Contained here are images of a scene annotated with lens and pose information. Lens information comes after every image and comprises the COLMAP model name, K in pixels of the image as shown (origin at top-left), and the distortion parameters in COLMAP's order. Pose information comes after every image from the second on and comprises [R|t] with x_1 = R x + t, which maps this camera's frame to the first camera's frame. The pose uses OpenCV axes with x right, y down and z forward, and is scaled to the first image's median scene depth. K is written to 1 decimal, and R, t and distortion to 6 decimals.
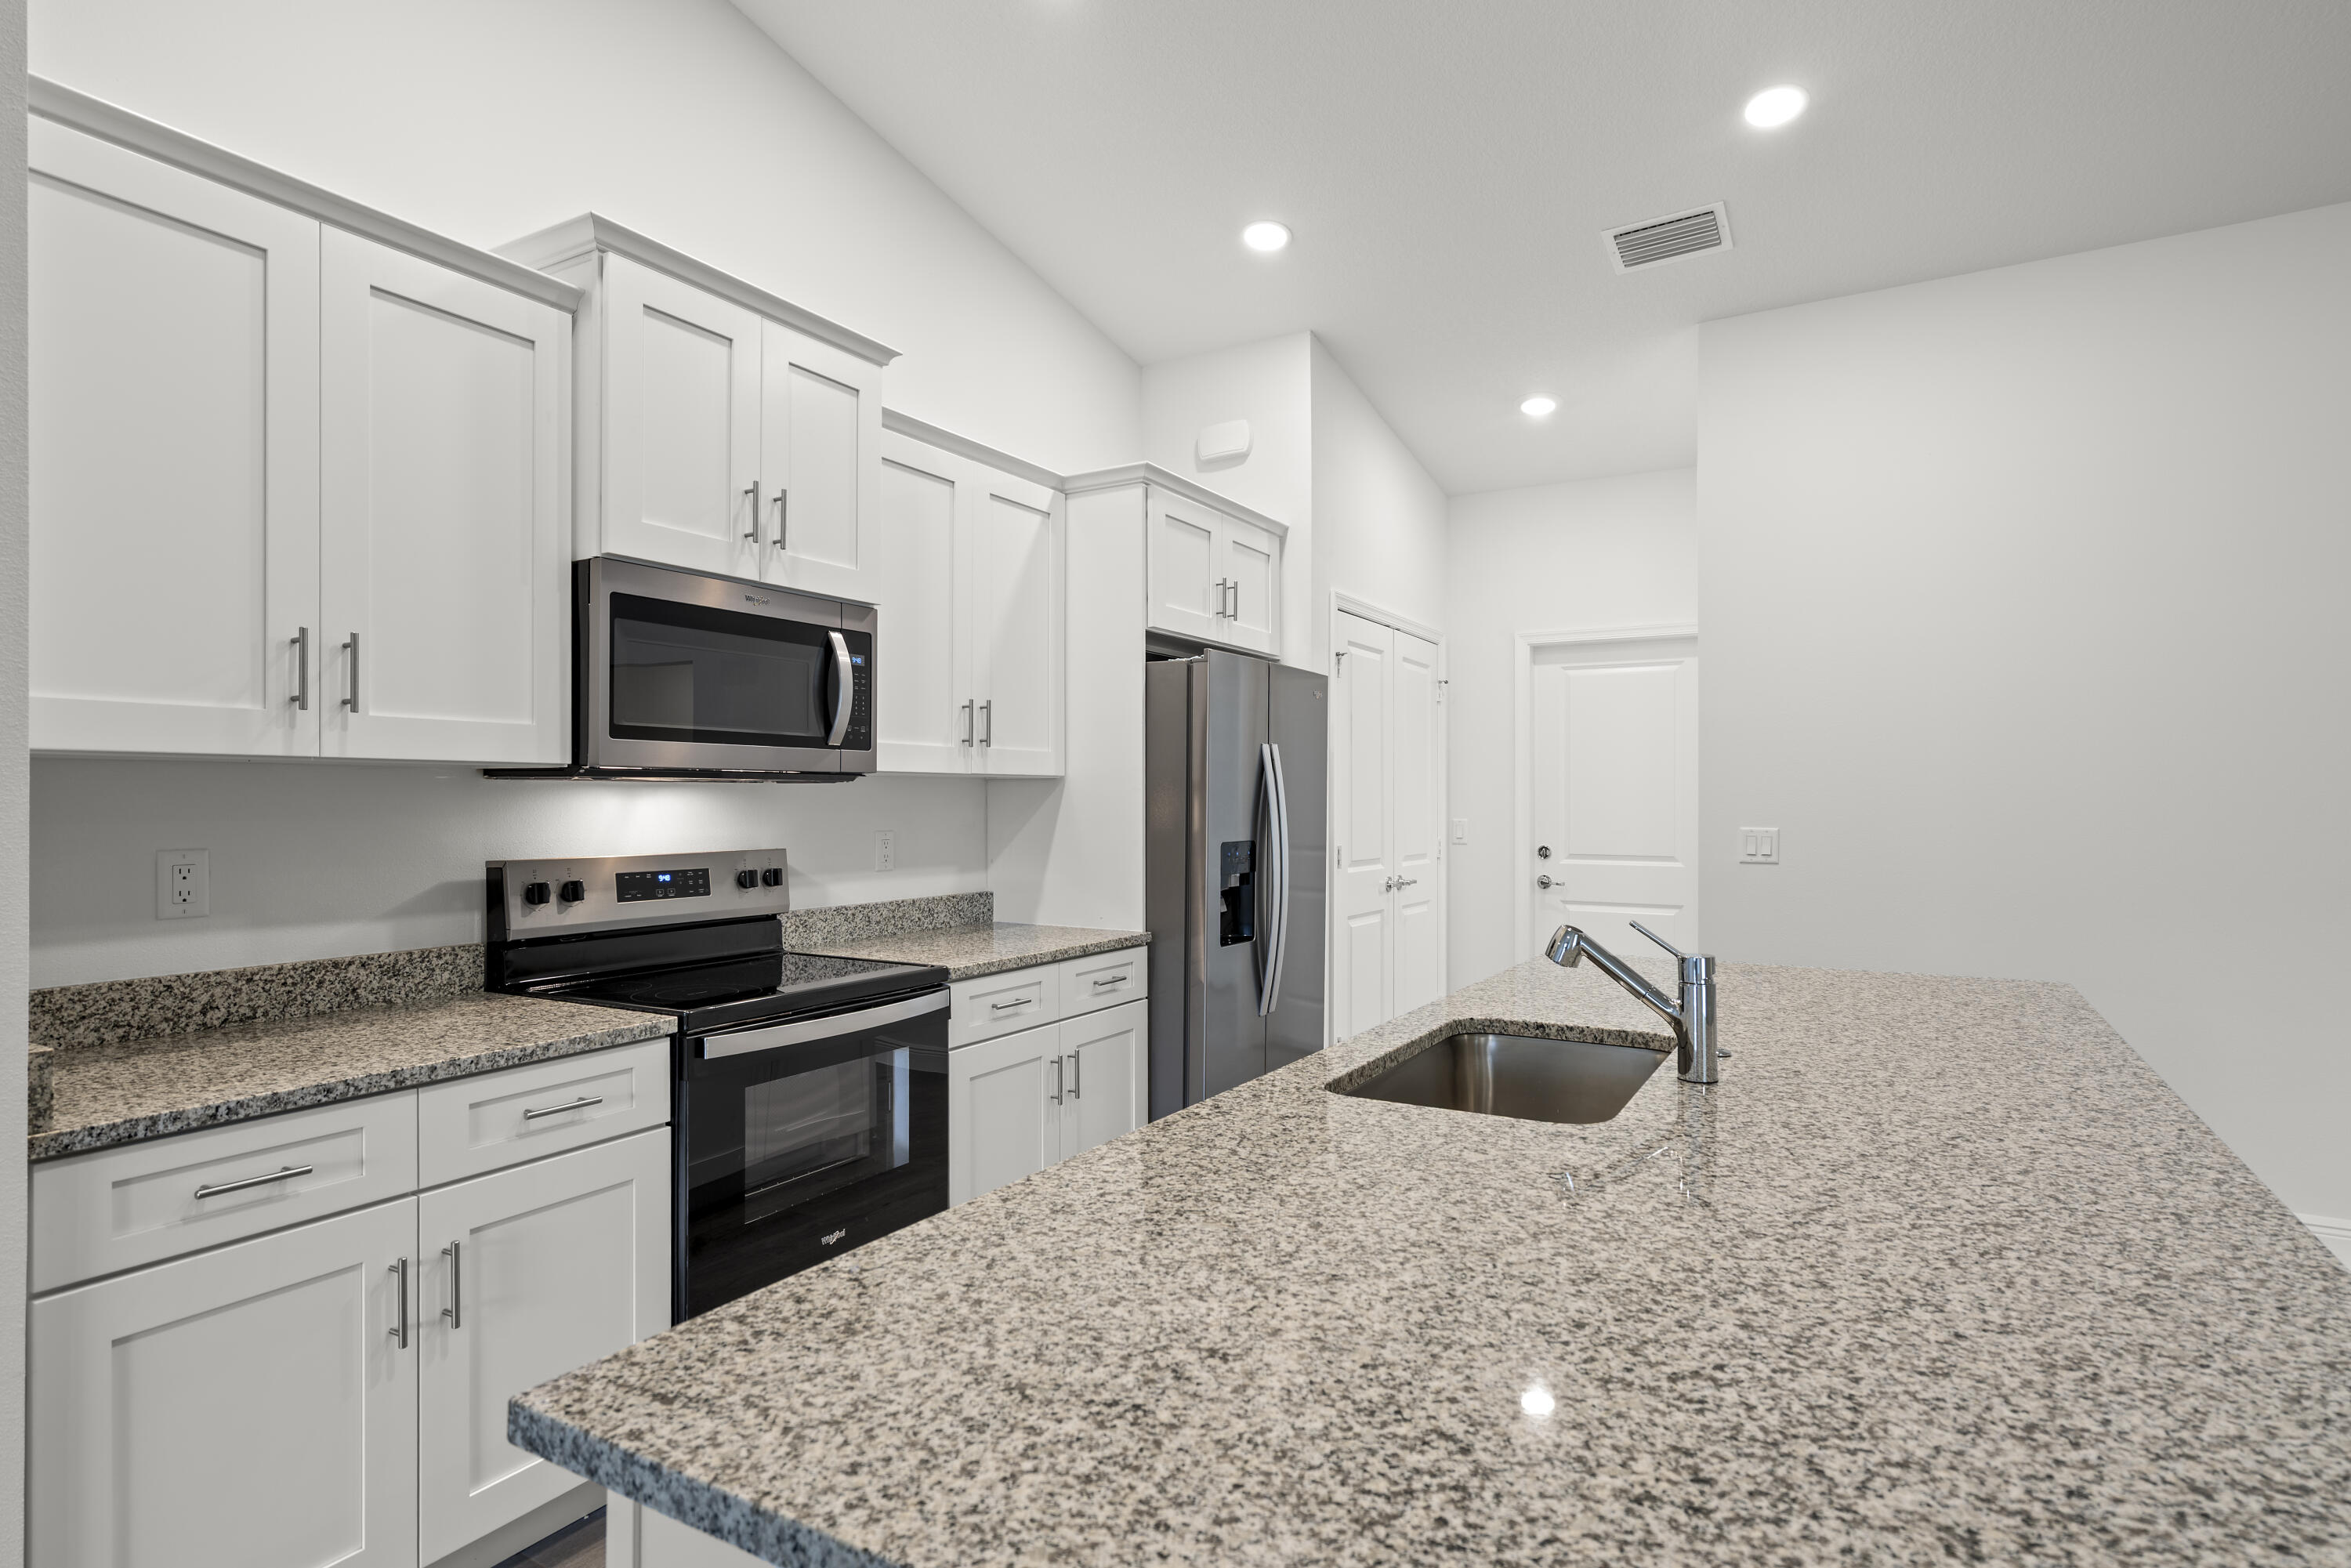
lens RADIAL K [[1219.8, 0, 1181.4], [0, 1219.8, 801.1], [0, 0, 1]] dist [0.000896, 0.000392]
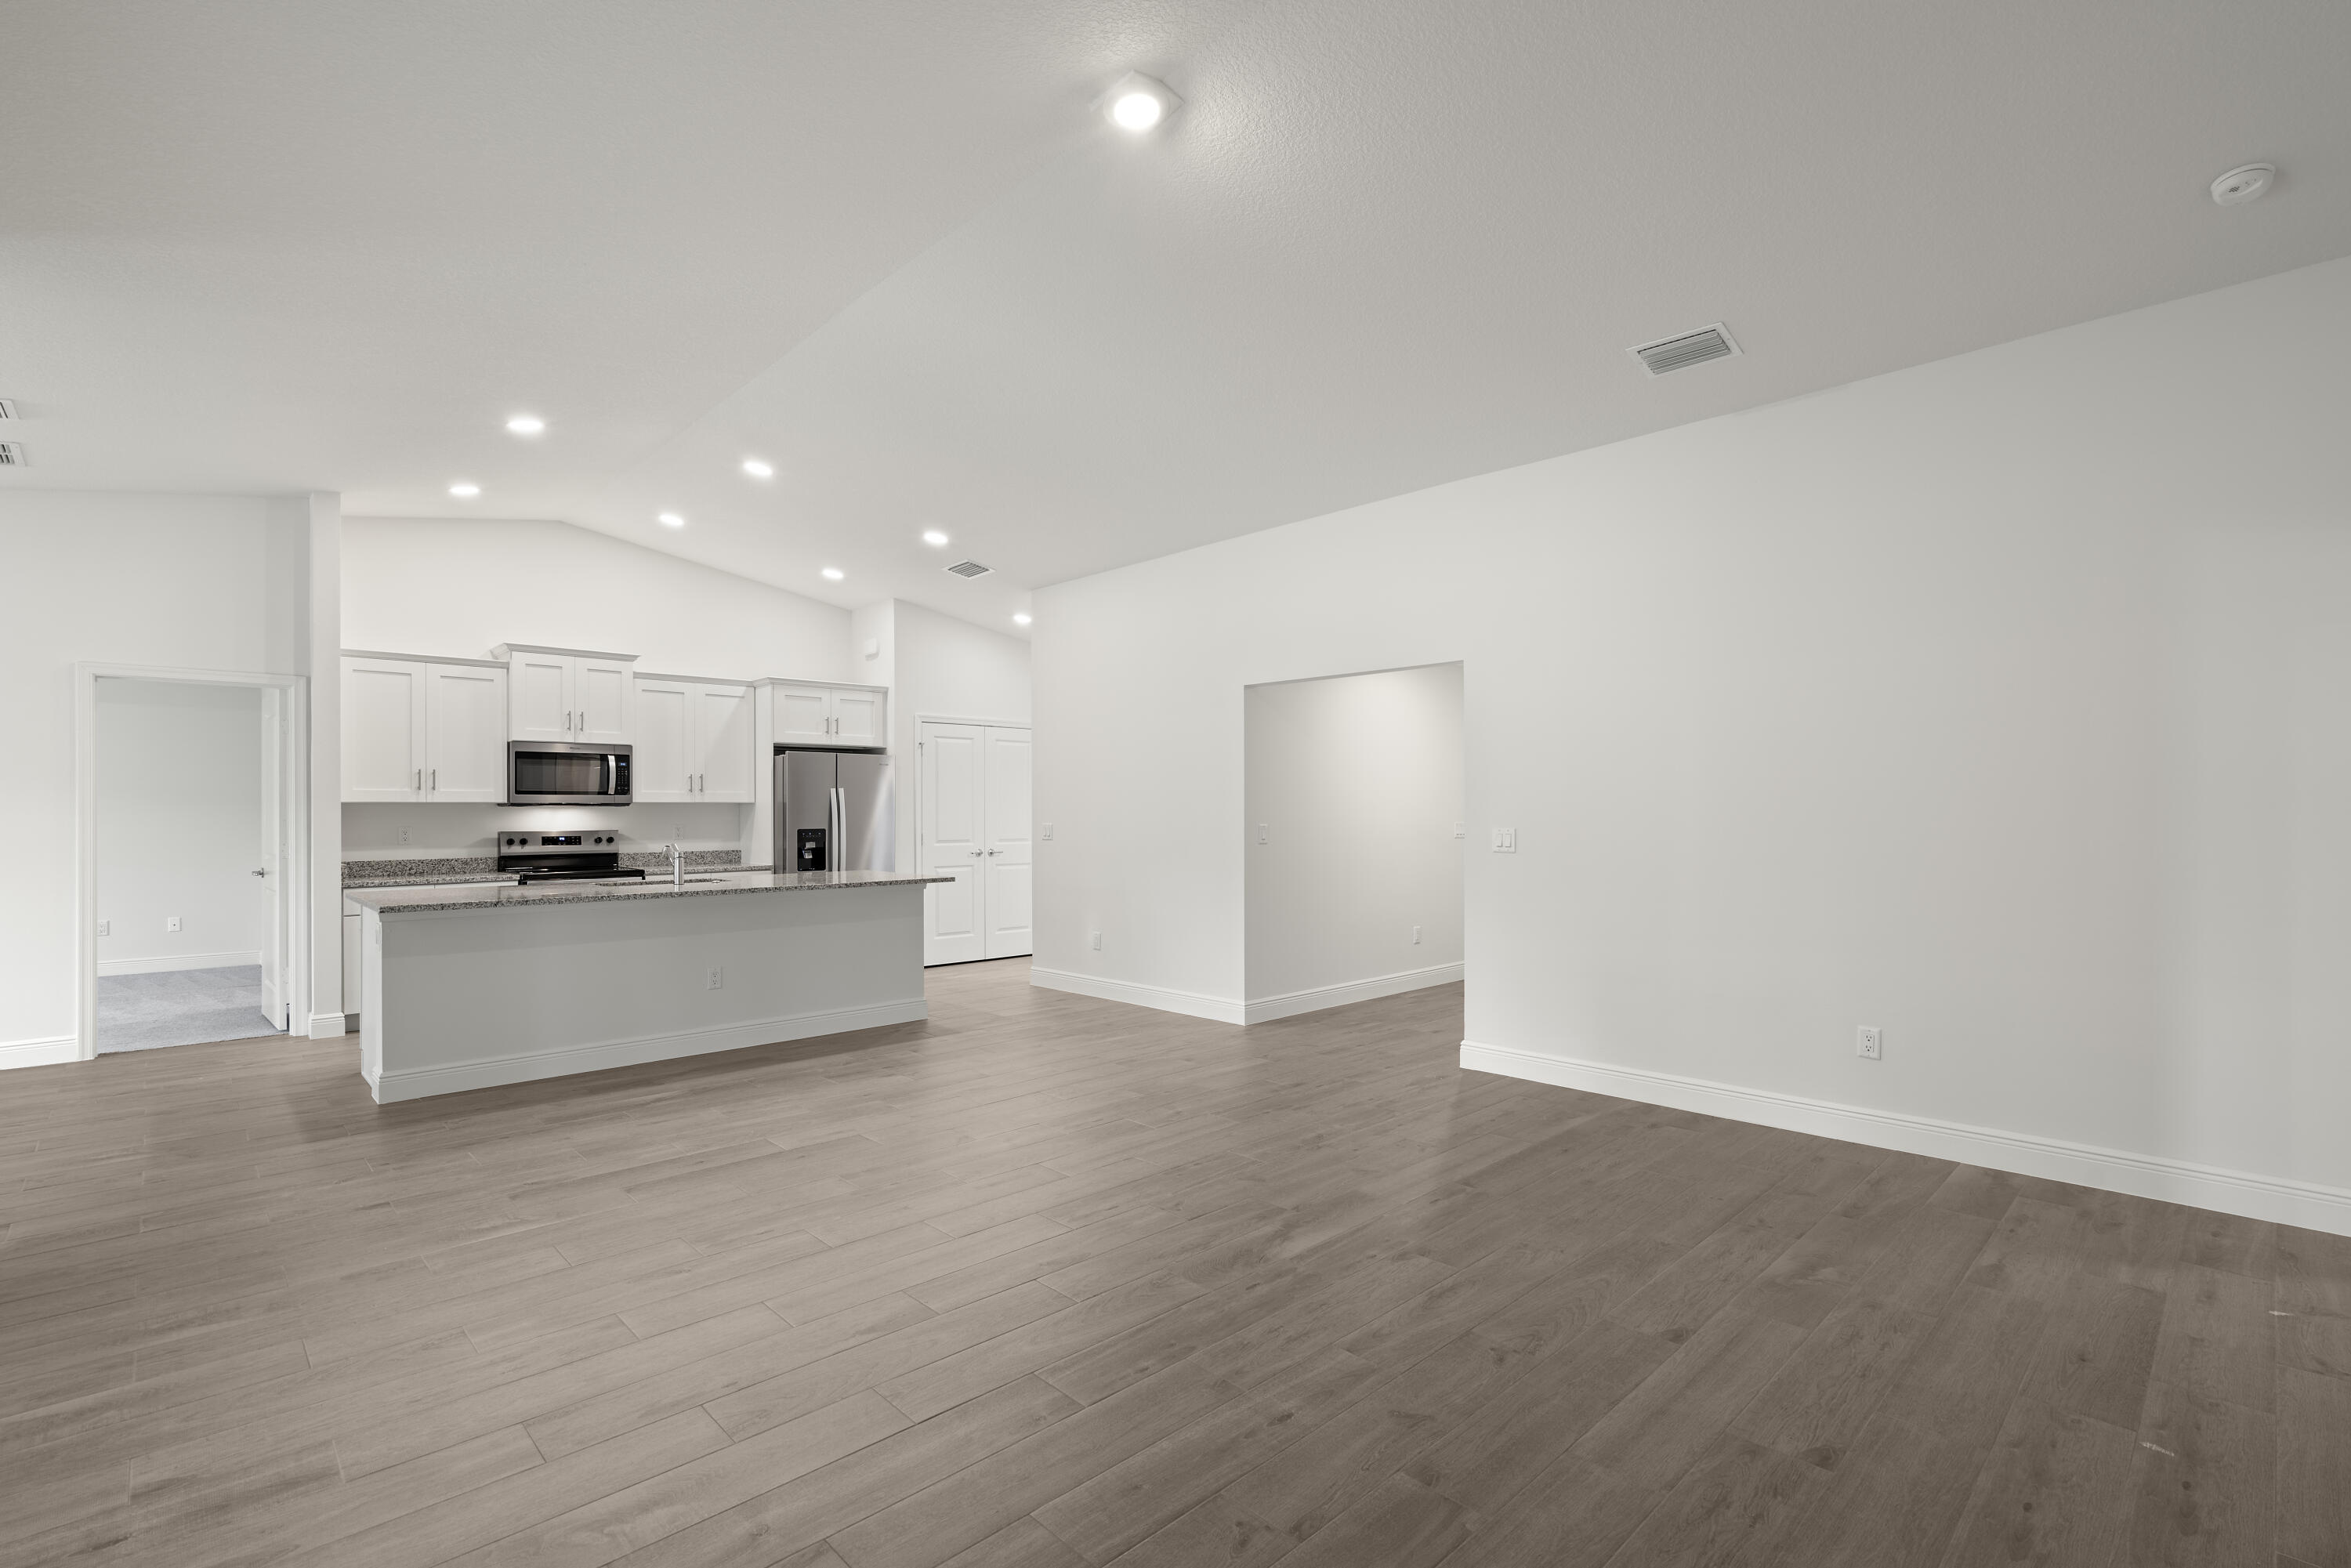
lens RADIAL K [[1068.3, 0, 1177.9], [0, 1068.3, 810.7], [0, 0, 1]] dist [-0.002992, 0.000671]
pose [[0.961551, -0.003885, -0.274598, 1.758828], [0.003641, 0.999992, -0.001399, 0.003336], [0.274602, 0.000345, 0.961558, -1.114713]]
